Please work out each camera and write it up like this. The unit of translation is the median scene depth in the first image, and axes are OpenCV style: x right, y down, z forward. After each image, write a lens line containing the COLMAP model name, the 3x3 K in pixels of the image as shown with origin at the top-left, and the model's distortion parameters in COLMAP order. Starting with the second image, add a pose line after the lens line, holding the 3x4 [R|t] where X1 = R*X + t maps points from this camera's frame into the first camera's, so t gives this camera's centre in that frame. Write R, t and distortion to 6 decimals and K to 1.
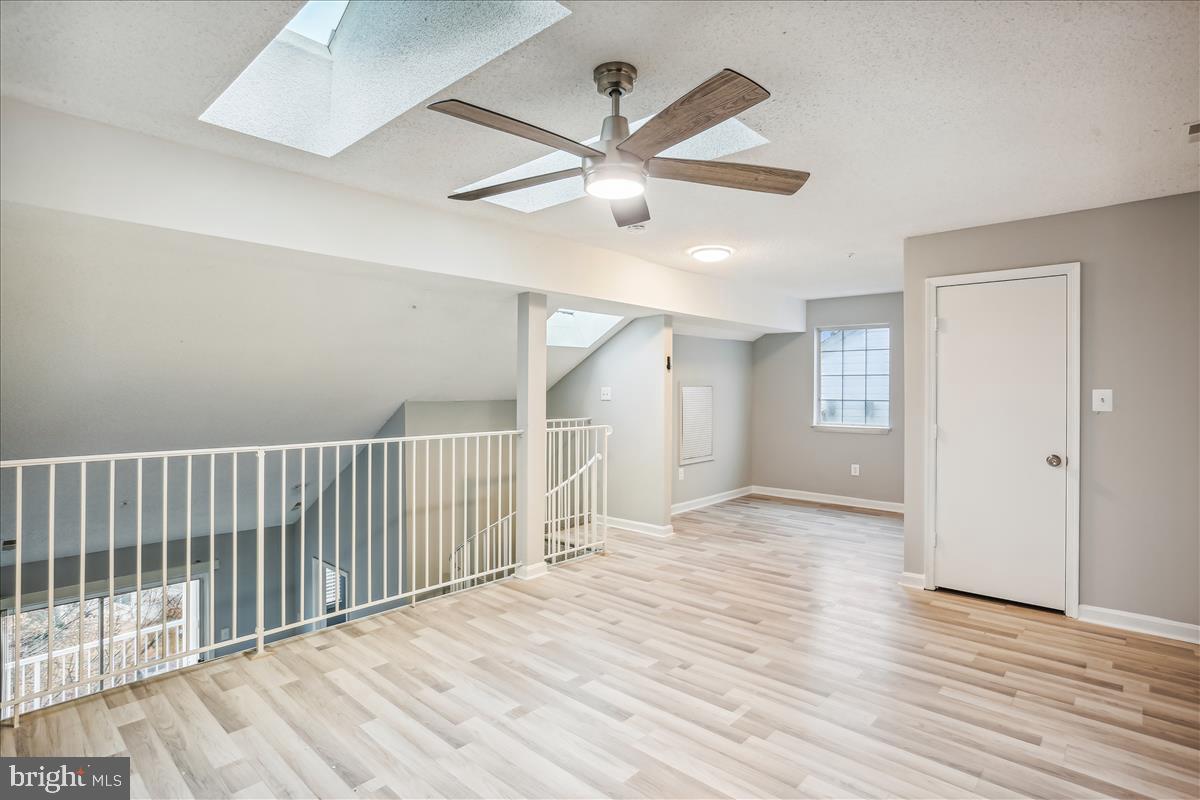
lens RADIAL K [[608.6, 0, 596.6], [0, 608.6, 396.0], [0, 0, 1]] dist [-0.060492, 0.033114]
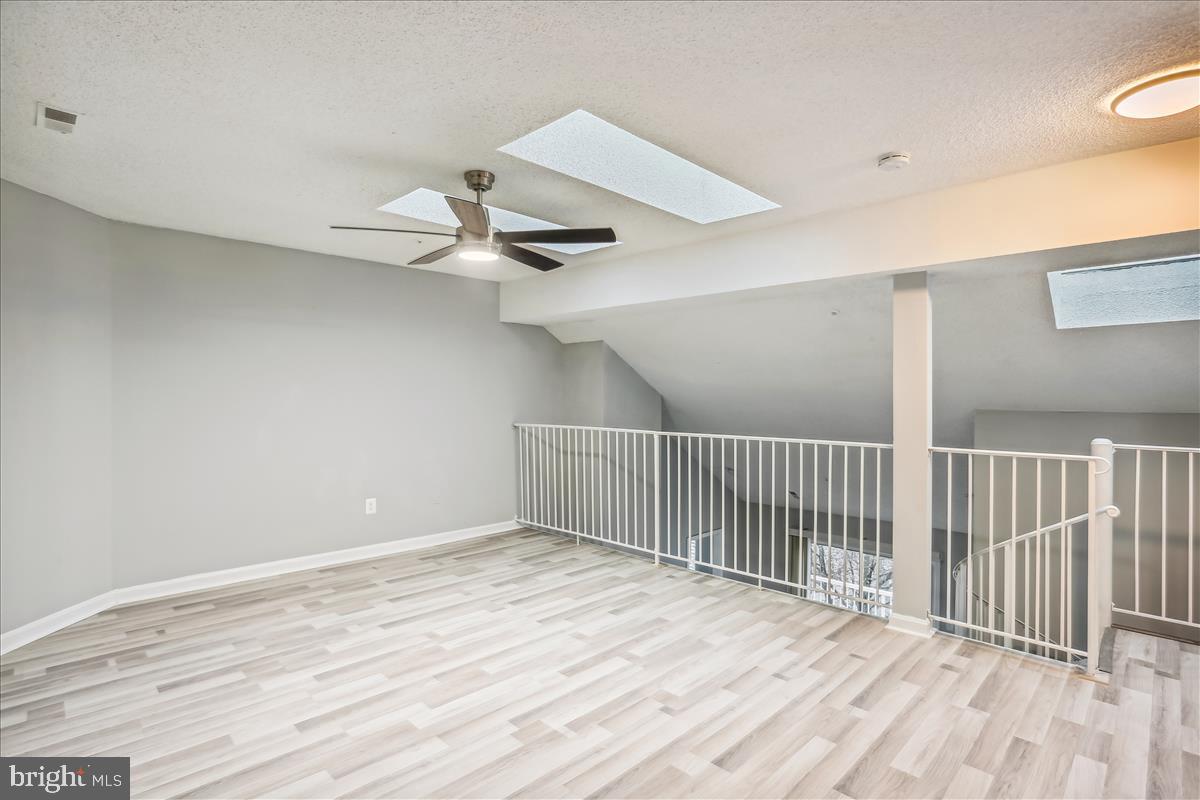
lens RADIAL K [[608.6, 0, 596.6], [0, 608.6, 396.0], [0, 0, 1]] dist [-0.060492, 0.033114]
pose [[-0.050792, 0.003336, -0.998704, 0.871066], [-0.013471, 0.999901, 0.004026, -0.005944], [0.998618, 0.013658, -0.050742, 0.802160]]
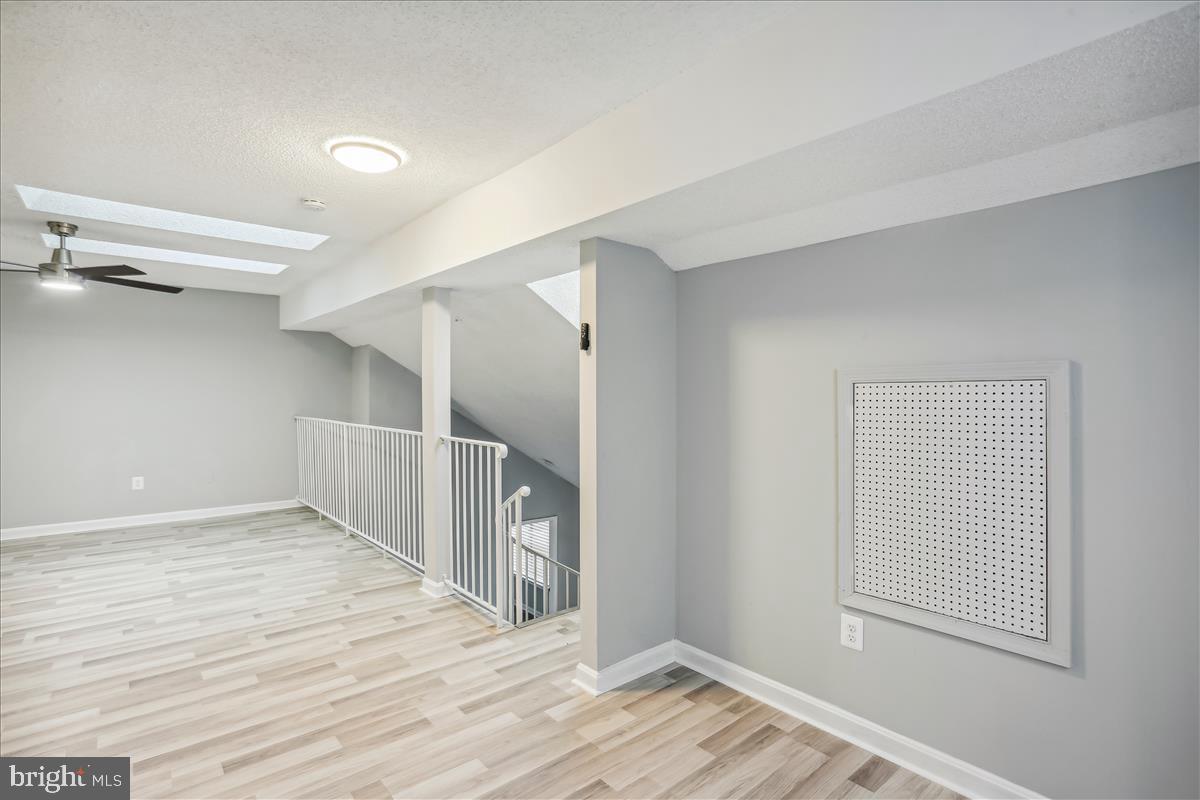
lens RADIAL K [[594.6, 0, 581.9], [0, 594.6, 390.2], [0, 0, 1]] dist [-0.000624, -0.000357]
pose [[-0.166806, -0.007326, -0.985962, 0.959465], [-0.014466, 0.999883, -0.004982, -0.012608], [0.985884, 0.013431, -0.166893, 1.742880]]
